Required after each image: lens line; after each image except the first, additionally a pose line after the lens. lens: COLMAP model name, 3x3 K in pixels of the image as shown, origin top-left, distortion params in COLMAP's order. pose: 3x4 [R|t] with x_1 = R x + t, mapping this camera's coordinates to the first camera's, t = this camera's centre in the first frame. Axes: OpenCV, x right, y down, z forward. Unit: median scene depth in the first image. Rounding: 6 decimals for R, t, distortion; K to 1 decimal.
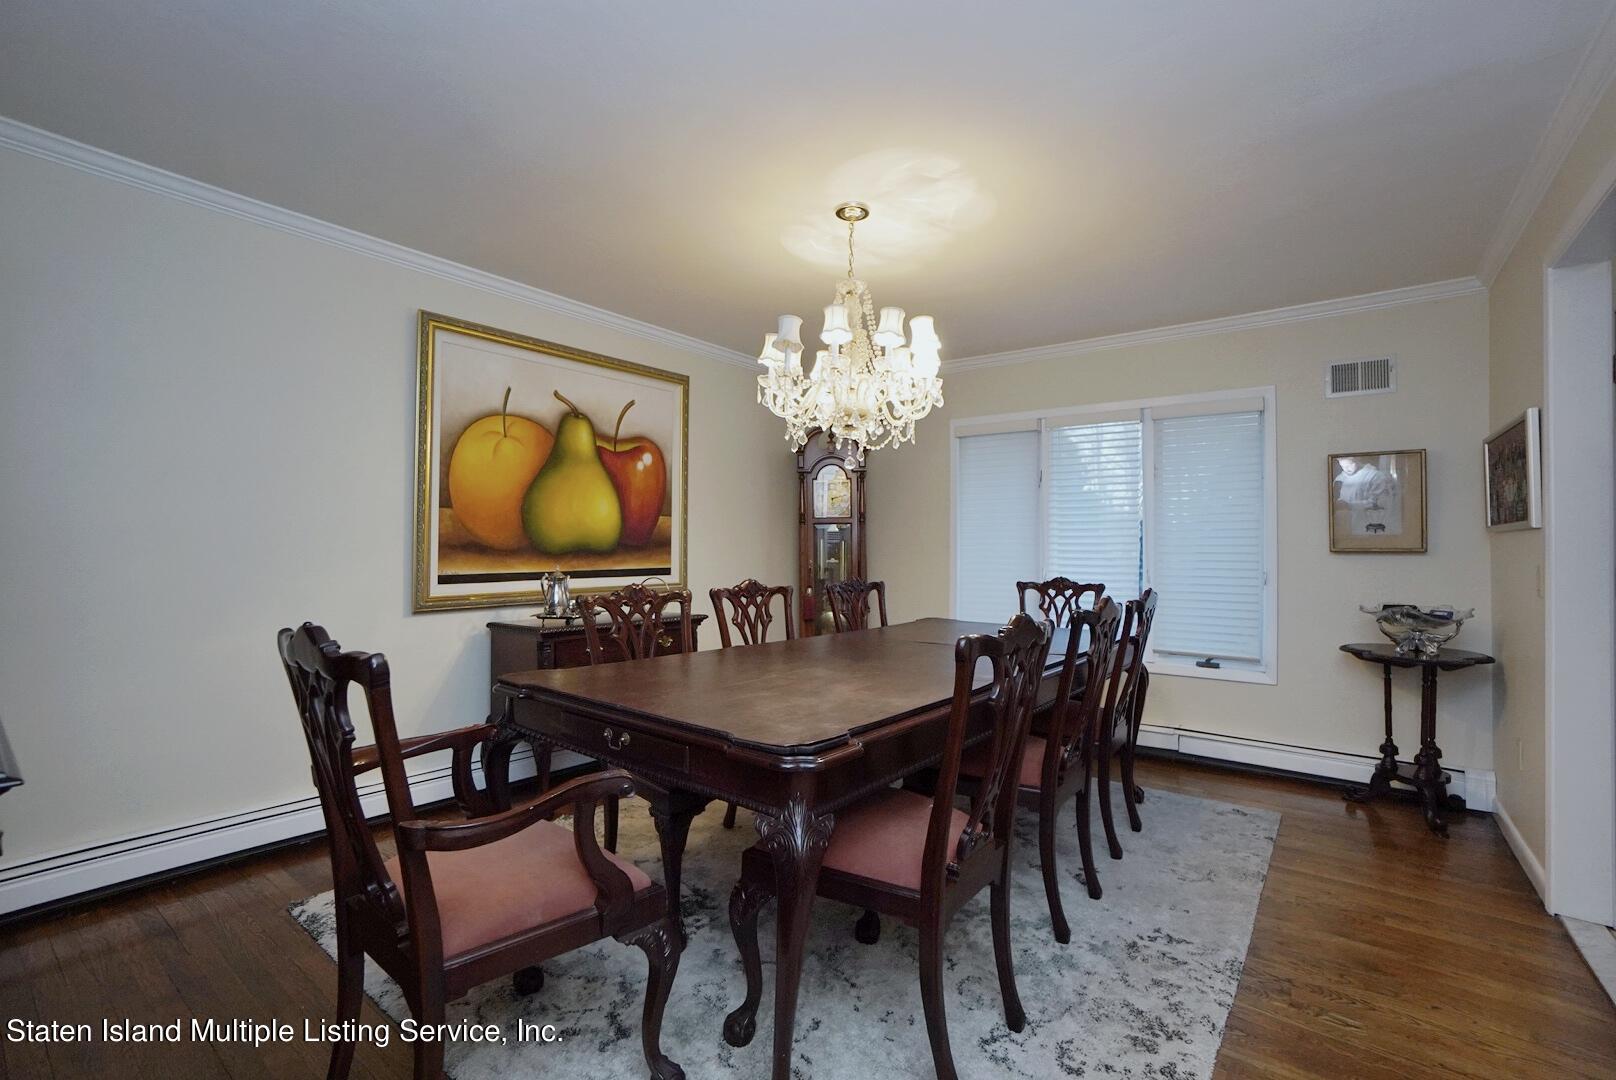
lens RADIAL K [[712.4, 0, 794.1], [0, 712.4, 539.7], [0, 0, 1]] dist [-0.054903, 0.017217]
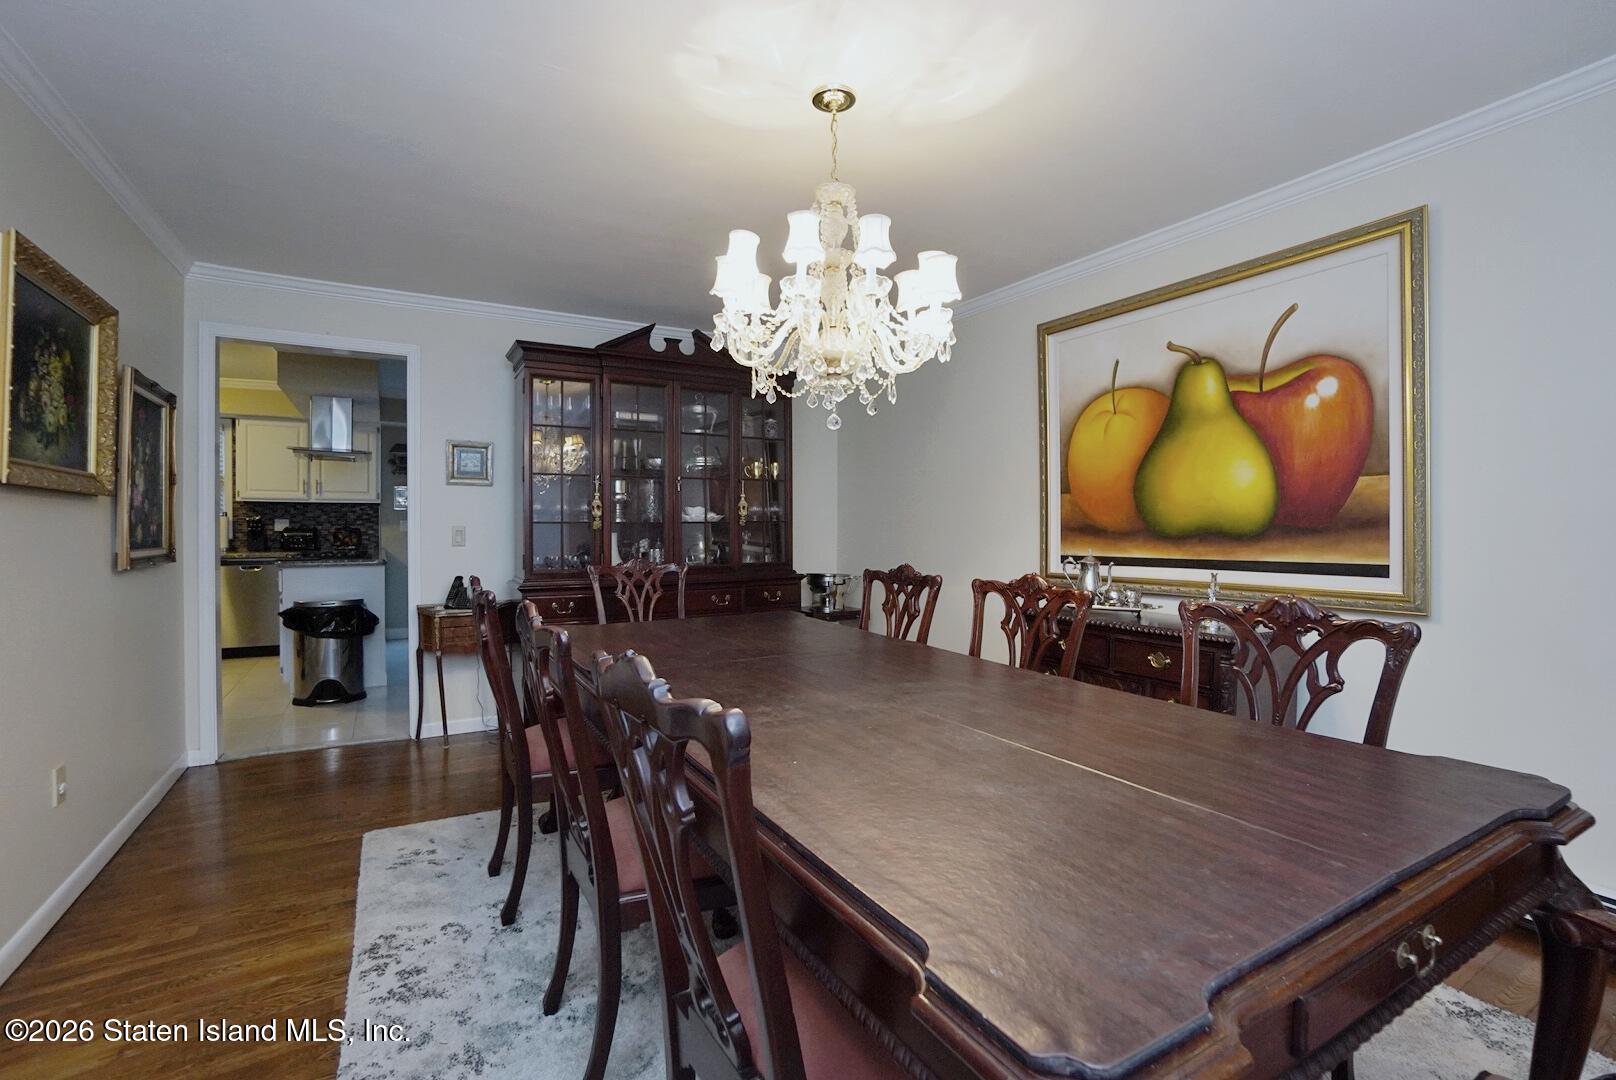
lens RADIAL K [[712.4, 0, 809.2], [0, 712.4, 534.5], [0, 0, 1]] dist [-0.054903, 0.017217]
pose [[-0.359914, 0.001120, -0.932985, 0.605790], [0.004942, 0.999988, -0.000706, 0.015380], [0.932972, -0.004865, -0.359916, 0.926000]]
